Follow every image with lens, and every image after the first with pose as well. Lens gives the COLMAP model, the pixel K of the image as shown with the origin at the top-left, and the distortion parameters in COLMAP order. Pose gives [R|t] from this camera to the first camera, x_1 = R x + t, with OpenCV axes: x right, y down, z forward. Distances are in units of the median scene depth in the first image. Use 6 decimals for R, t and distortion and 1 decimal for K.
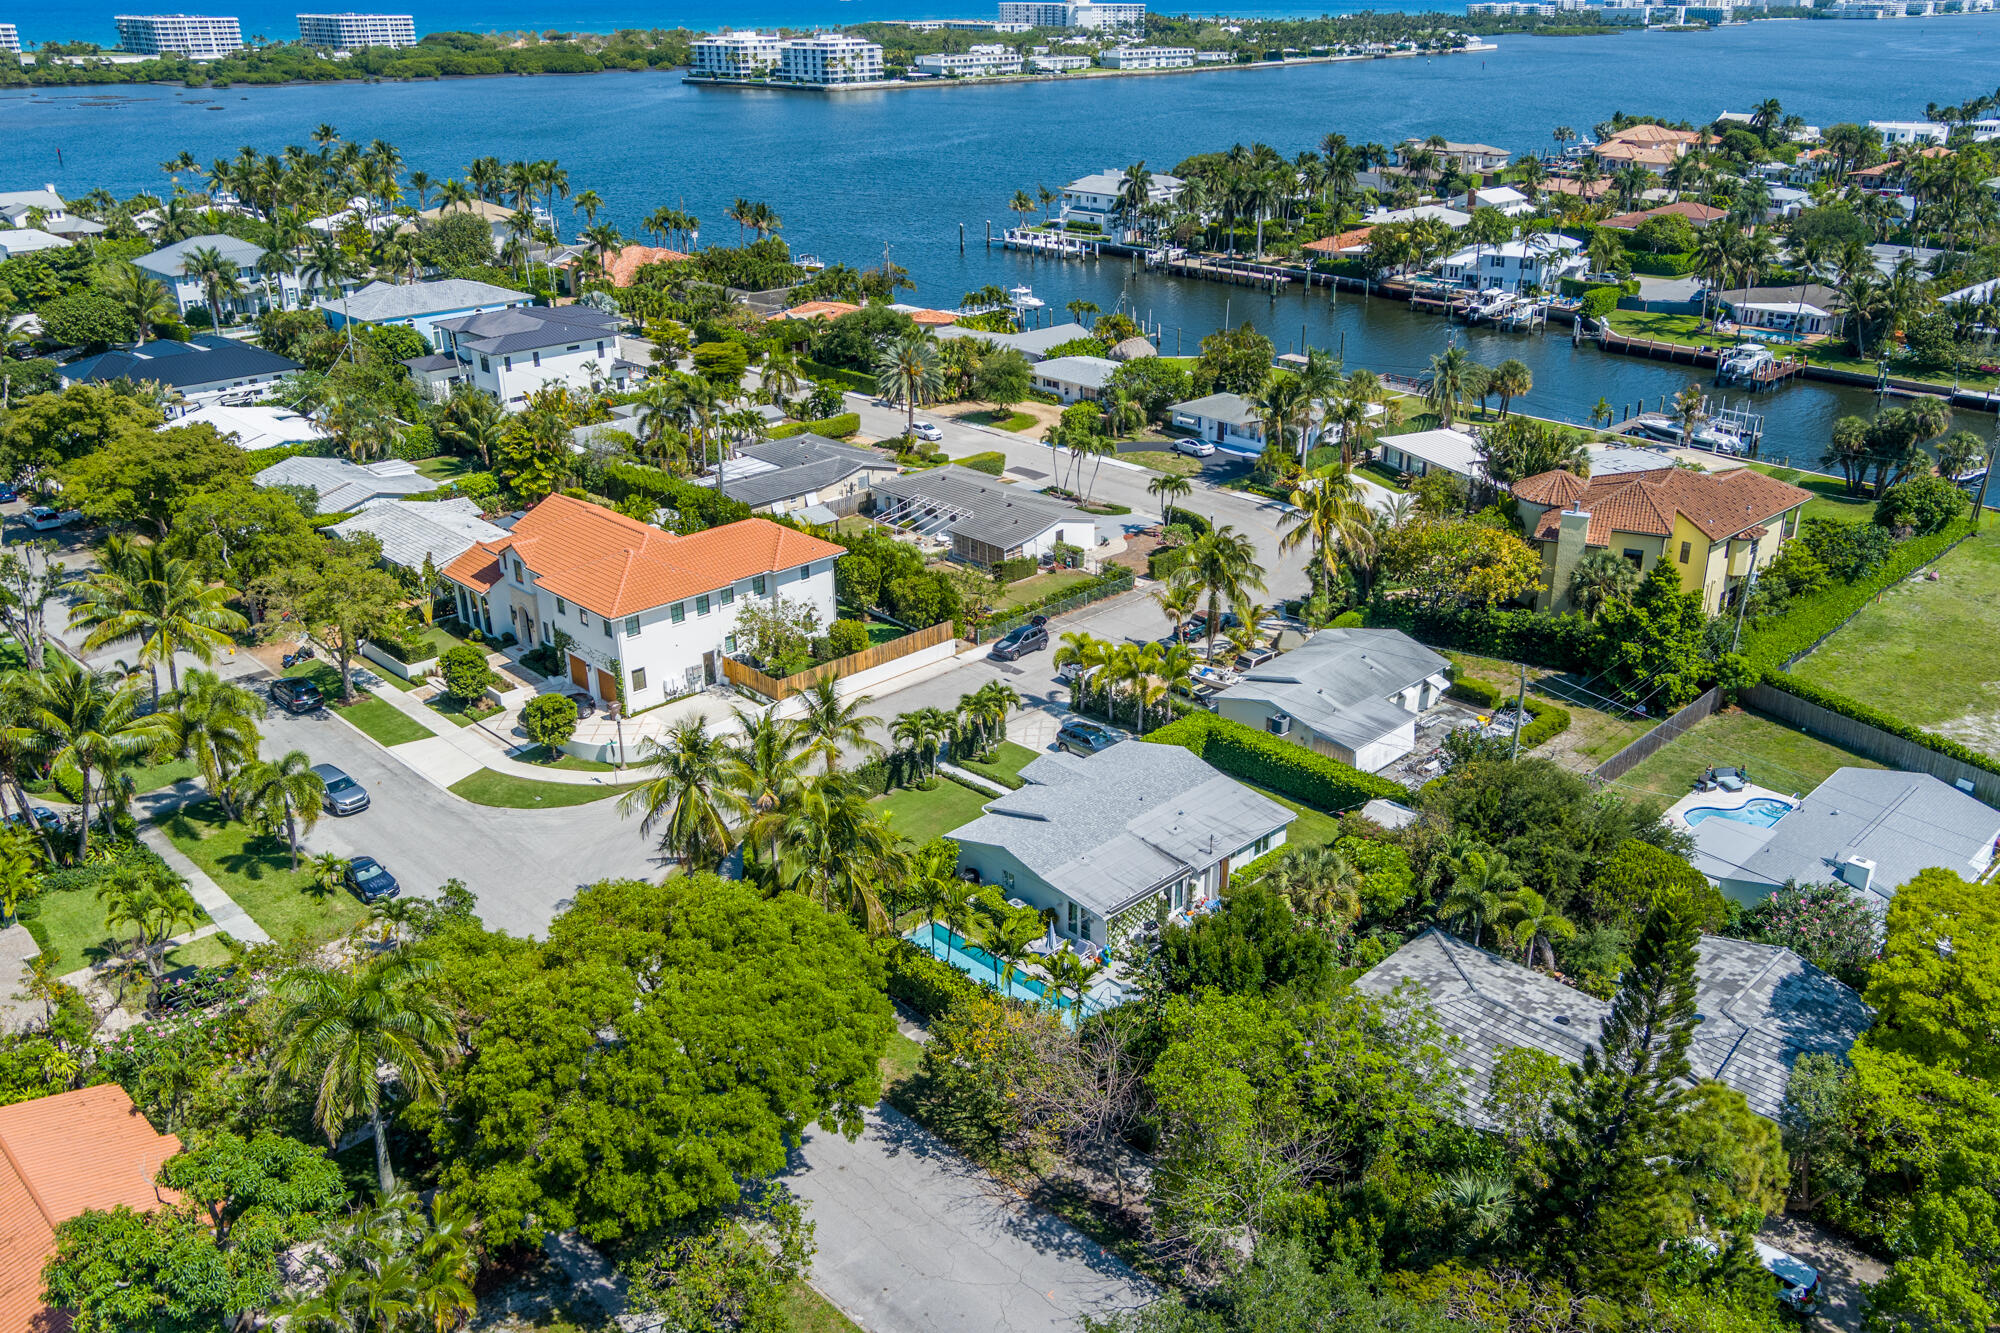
lens RADIAL K [[1619.3, 0, 1078.6], [0, 1619.3, 663.0], [0, 0, 1]] dist [-0.003925, 0.007061]
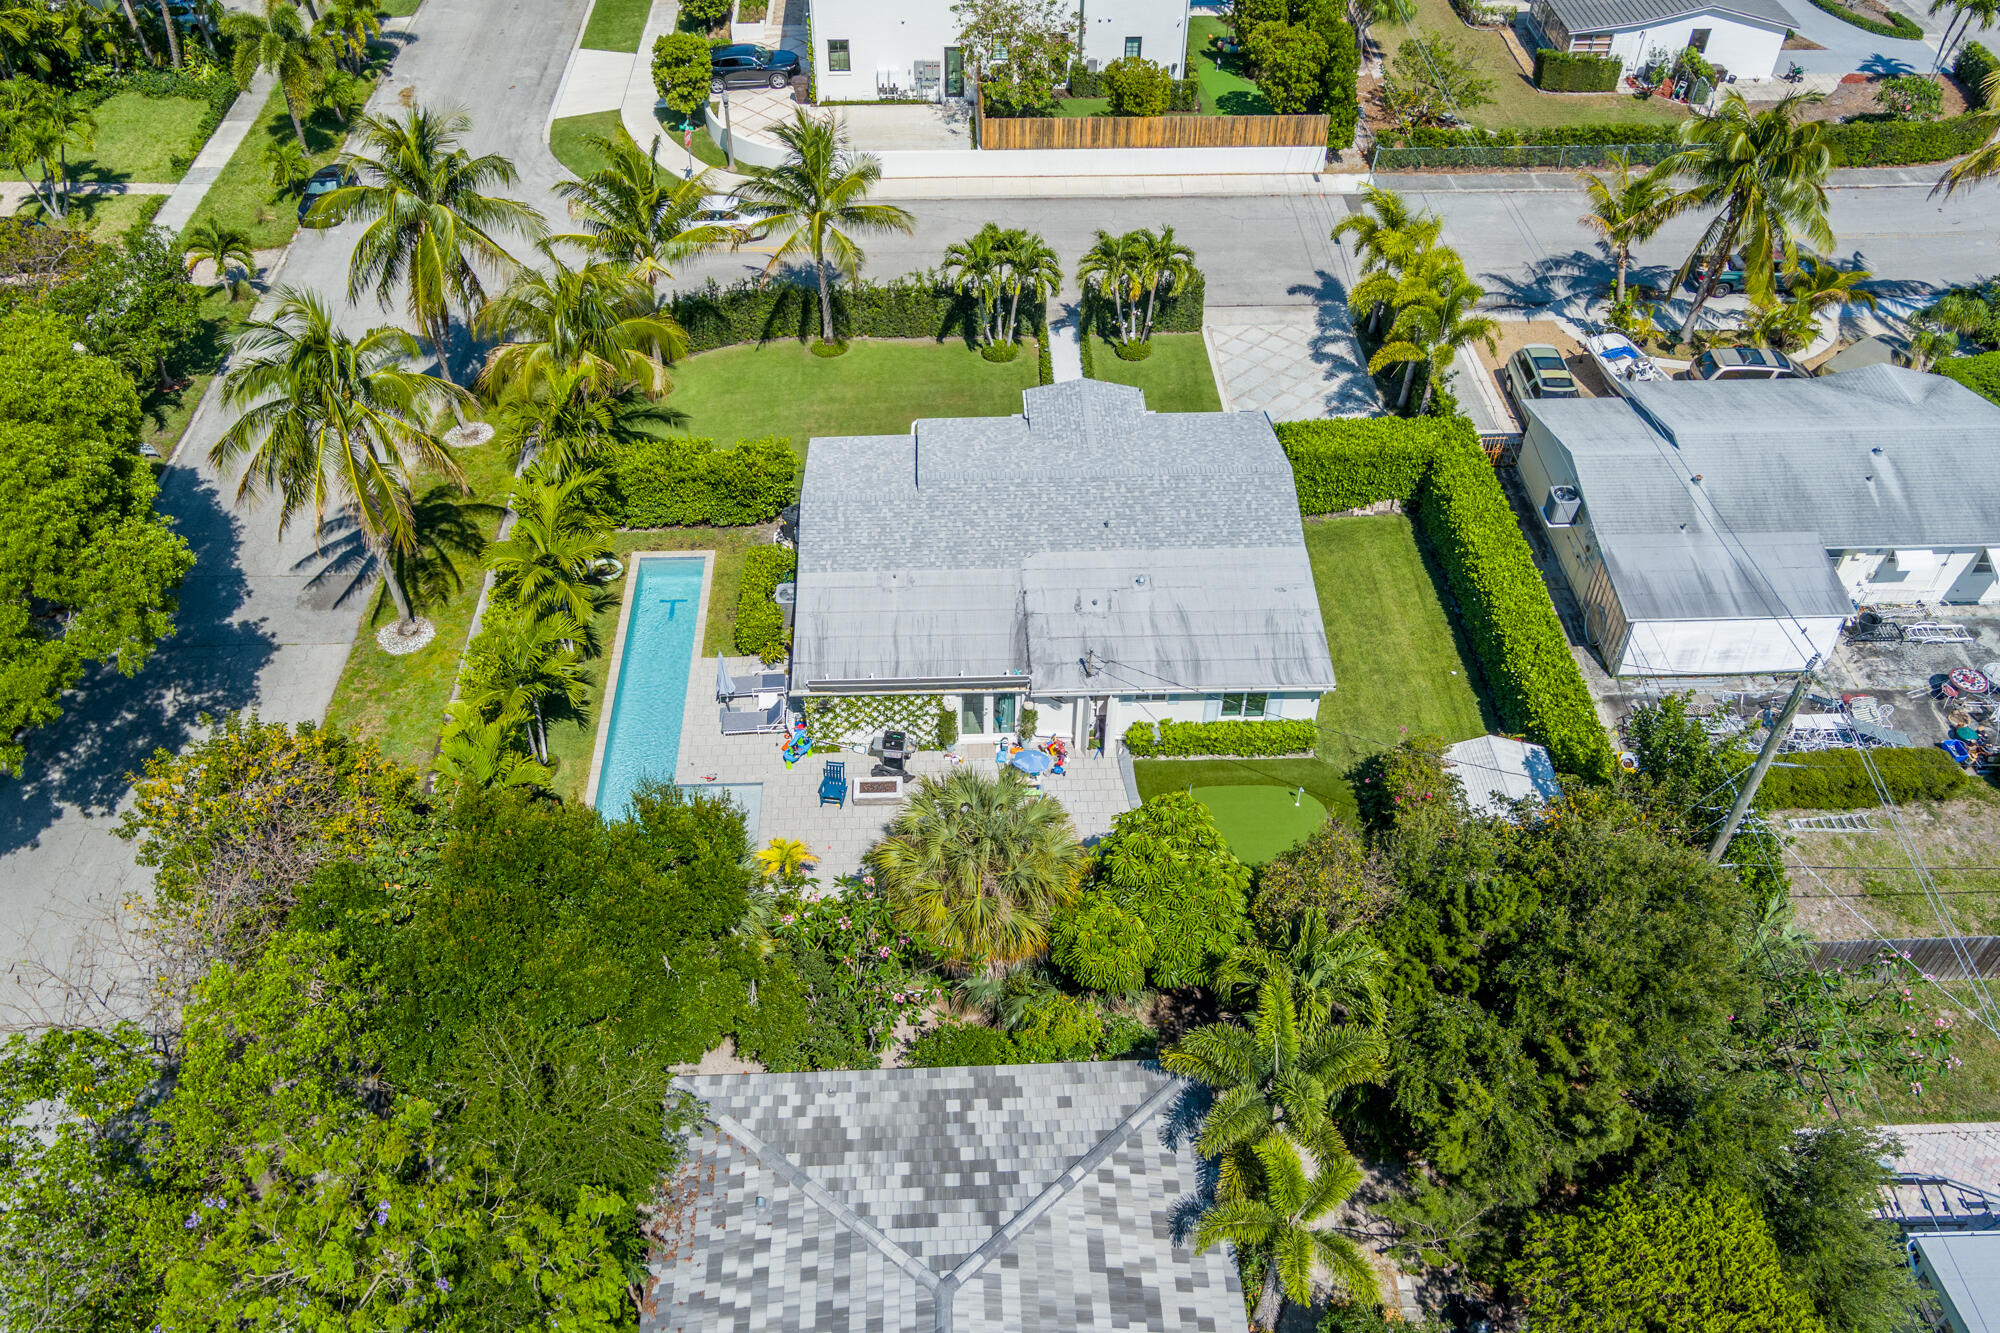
lens RADIAL K [[1587.4, 0, 993.1], [0, 1587.4, 670.7], [0, 0, 1]] dist [-0.004901, 0.000624]
pose [[0.725156, 0.483411, -0.490370, 0.195093], [-0.273739, 0.855832, 0.438884, -0.064836], [0.631835, -0.184026, 0.752940, 0.366547]]
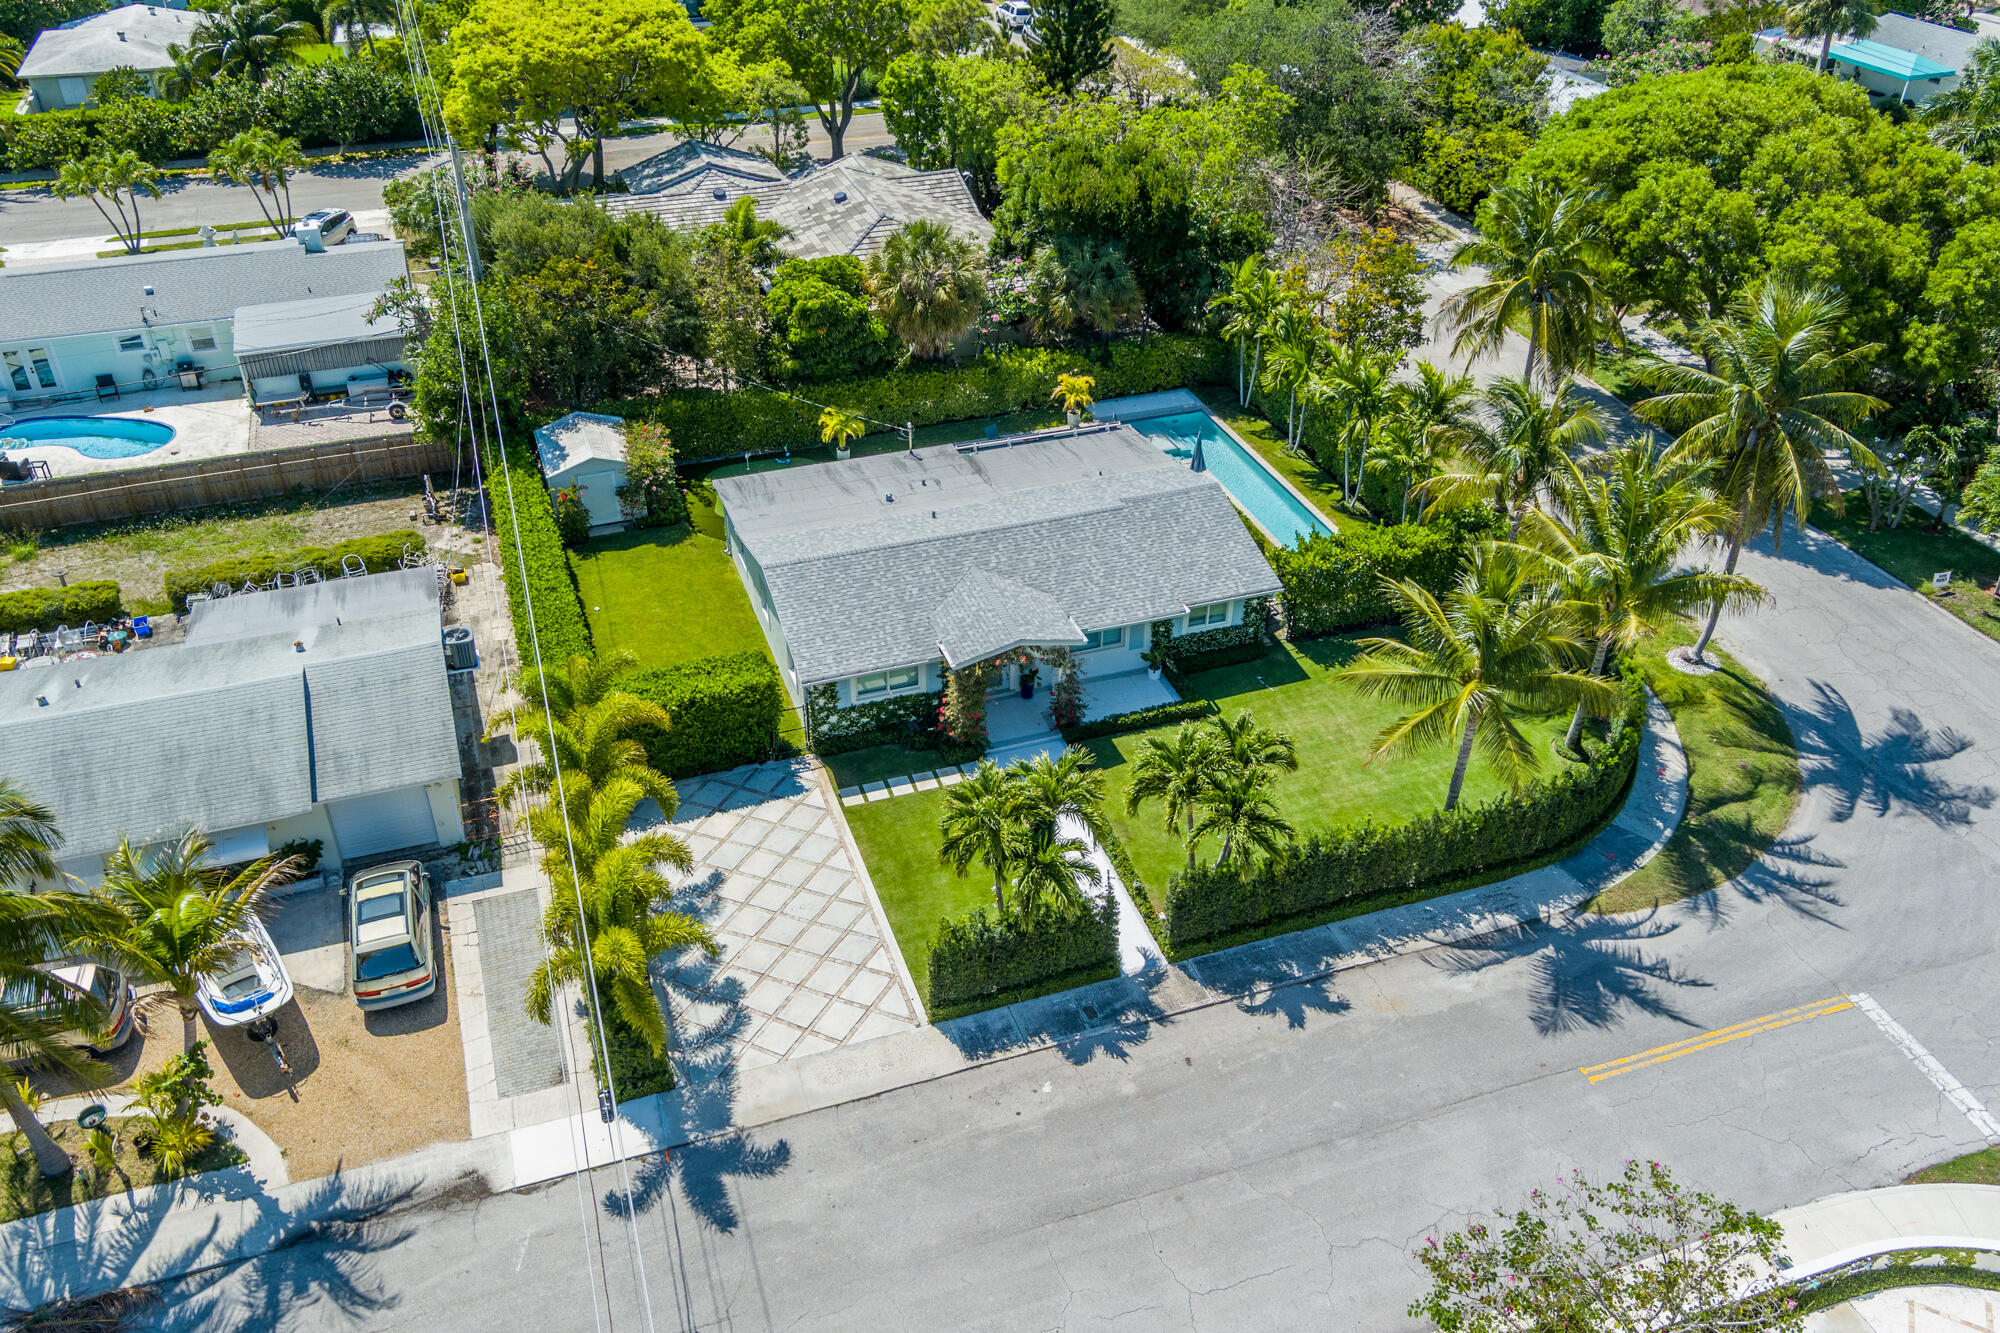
lens RADIAL K [[1598.7, 0, 994.1], [0, 1598.7, 666.3], [0, 0, 1]] dist [-0.012086, 0.013847]
pose [[-0.895019, -0.255332, 0.365713, -0.141540], [0.167311, 0.567867, 0.805937, -0.225447], [-0.413458, 0.782516, -0.465532, 0.861743]]
